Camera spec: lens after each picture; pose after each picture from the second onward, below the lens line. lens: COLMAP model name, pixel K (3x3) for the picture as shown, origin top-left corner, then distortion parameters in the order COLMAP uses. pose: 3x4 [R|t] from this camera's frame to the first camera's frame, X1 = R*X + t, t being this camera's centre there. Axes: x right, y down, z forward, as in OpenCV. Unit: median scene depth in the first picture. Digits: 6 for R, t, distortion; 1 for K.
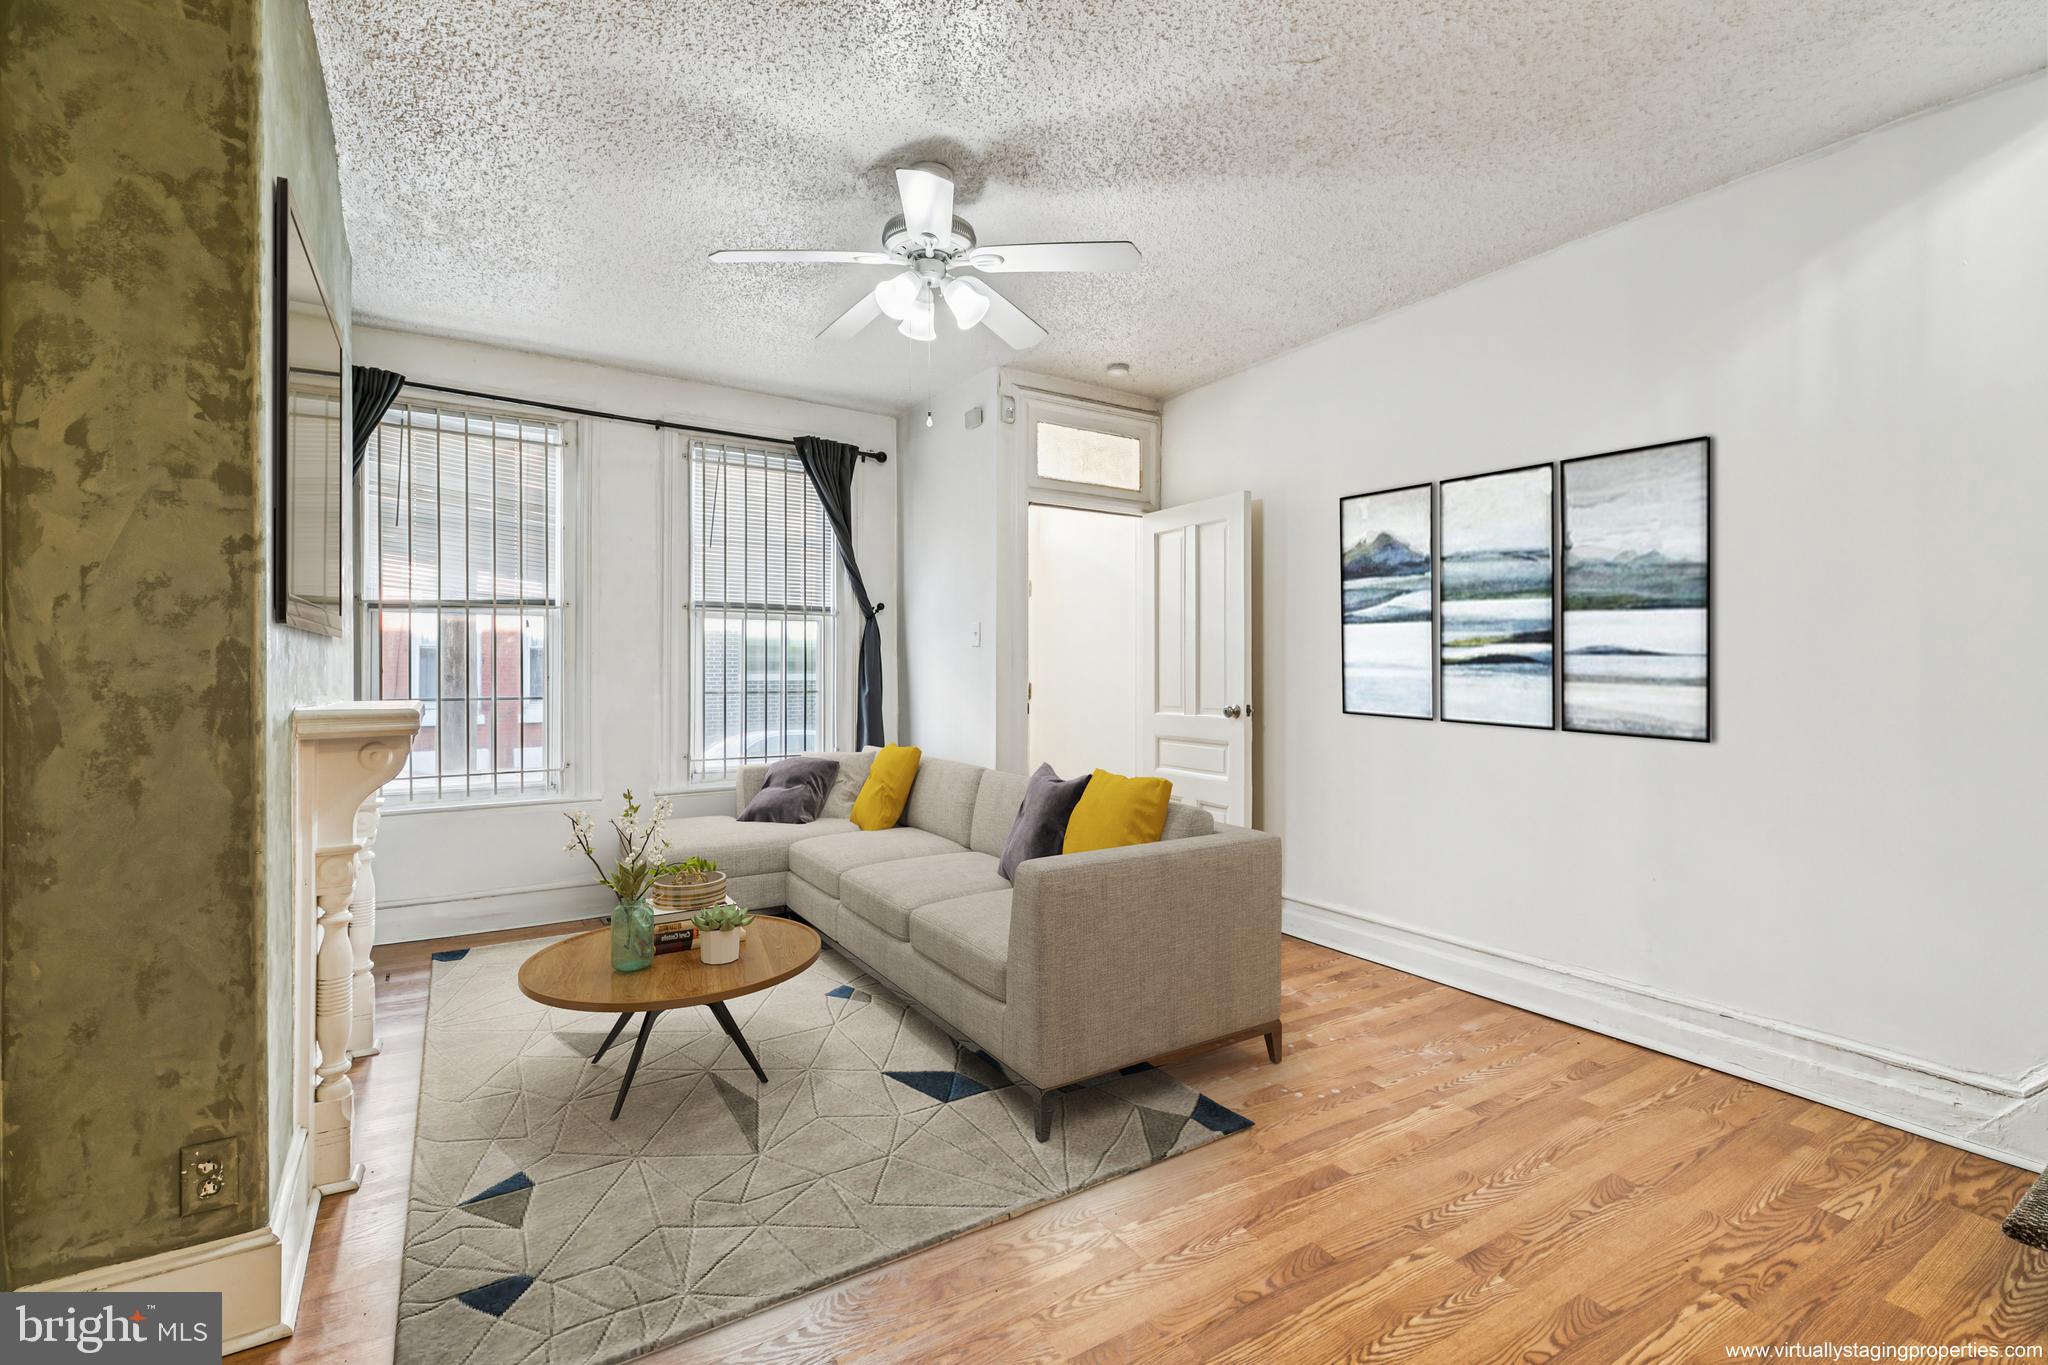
lens RADIAL K [[922.0, 0, 1026.0], [0, 922.0, 679.5], [0, 0, 1]] dist [-0.000736, -0.000467]
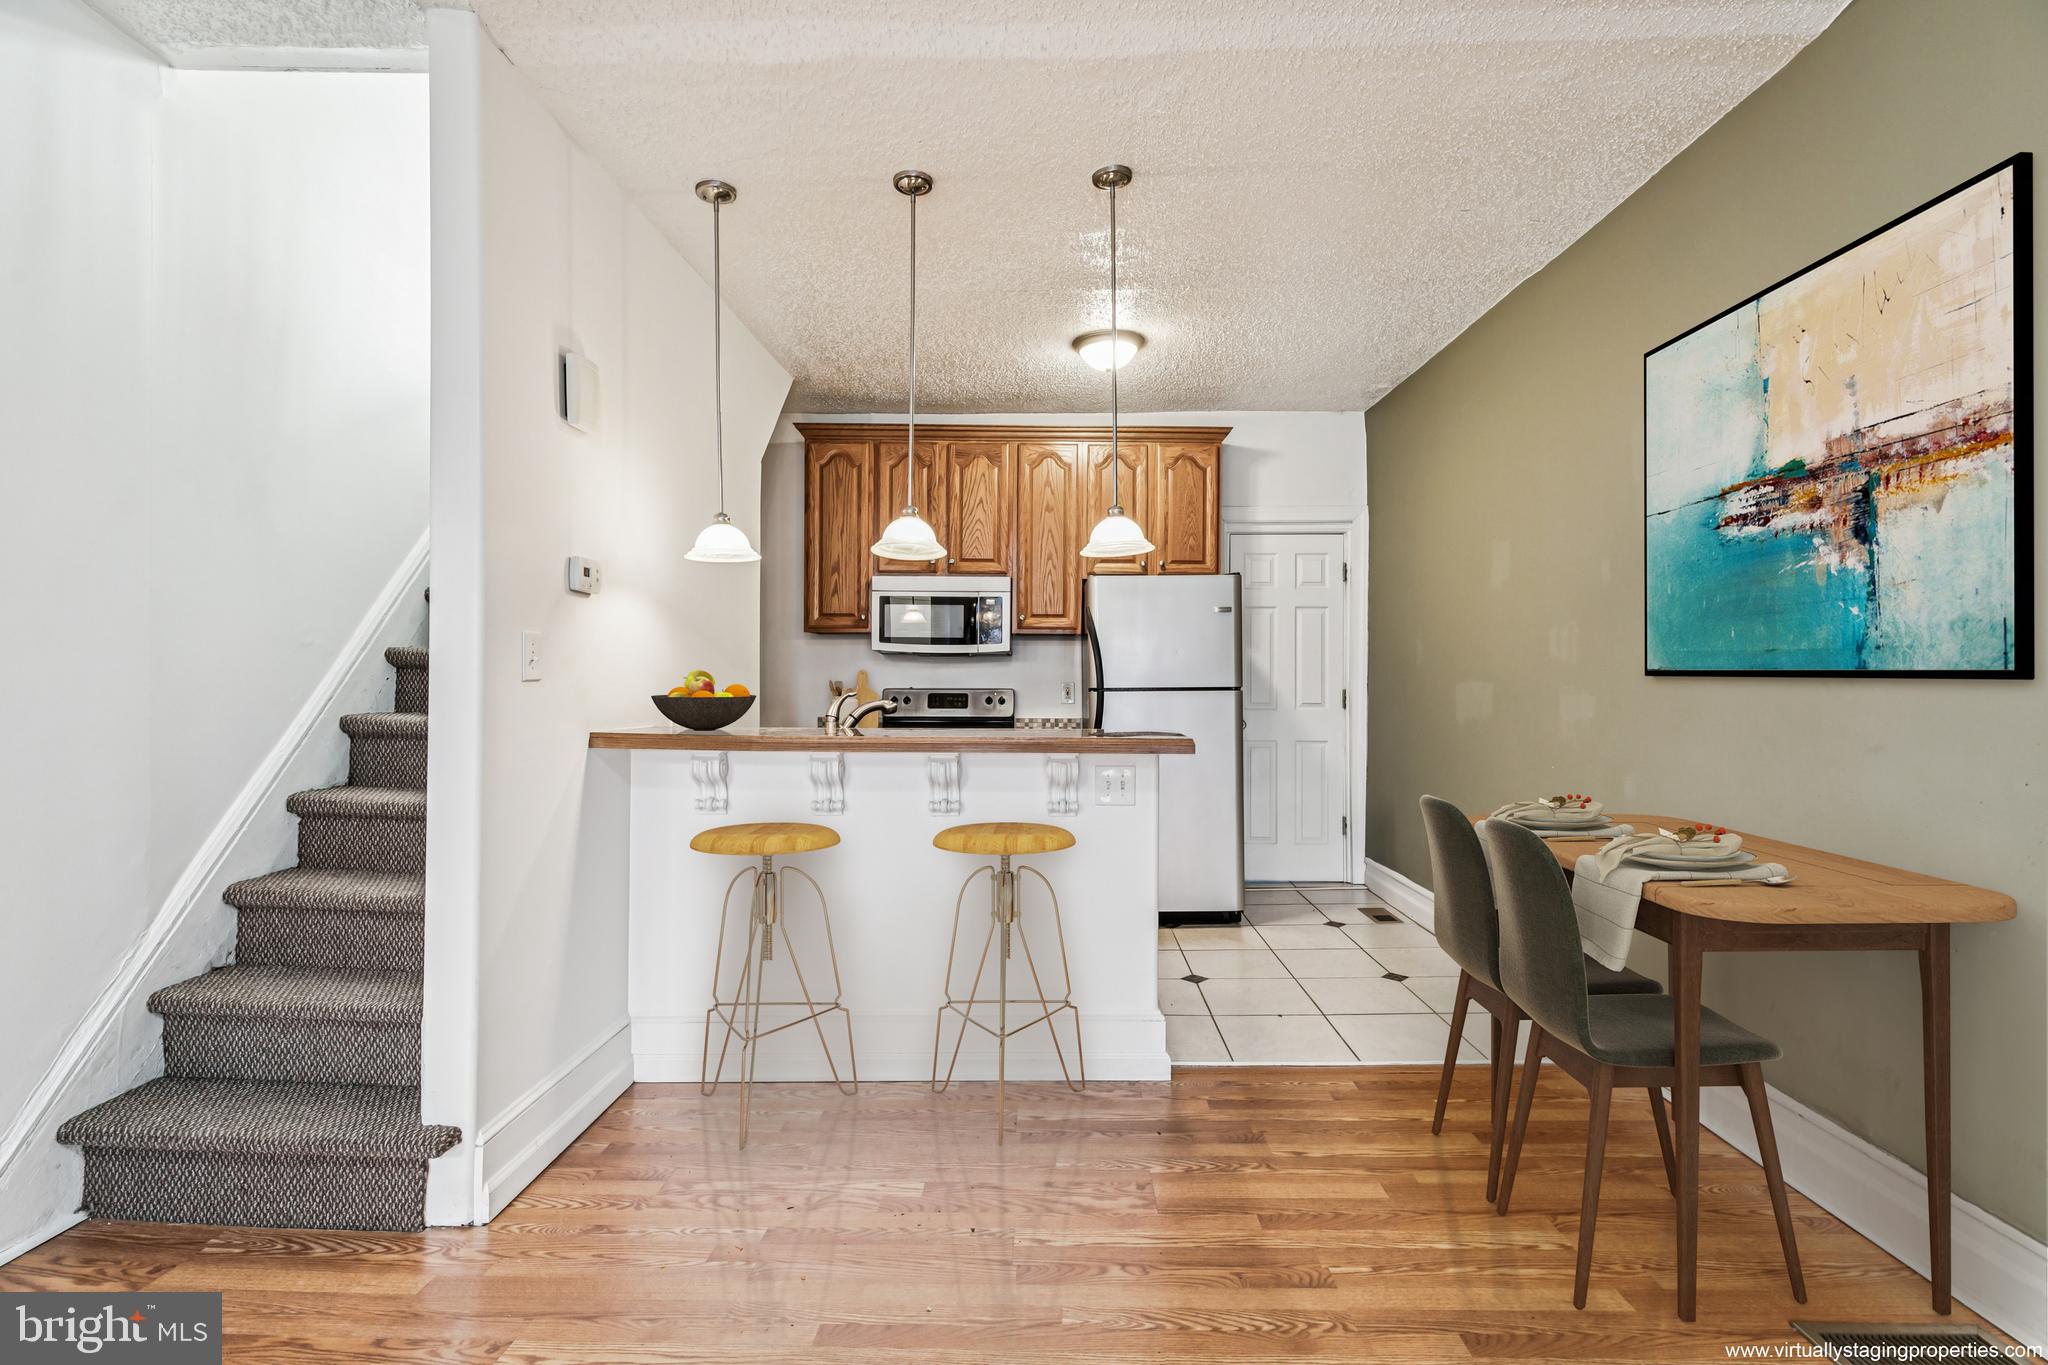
lens RADIAL K [[922.0, 0, 1054.2], [0, 922.0, 670.8], [0, 0, 1]] dist [-0.000736, -0.000467]
pose [[-0.844295, 0.003068, 0.535870, -0.310747], [0.000307, 0.999986, -0.005242, 0.014816], [-0.535879, -0.004261, -0.844284, 2.512674]]
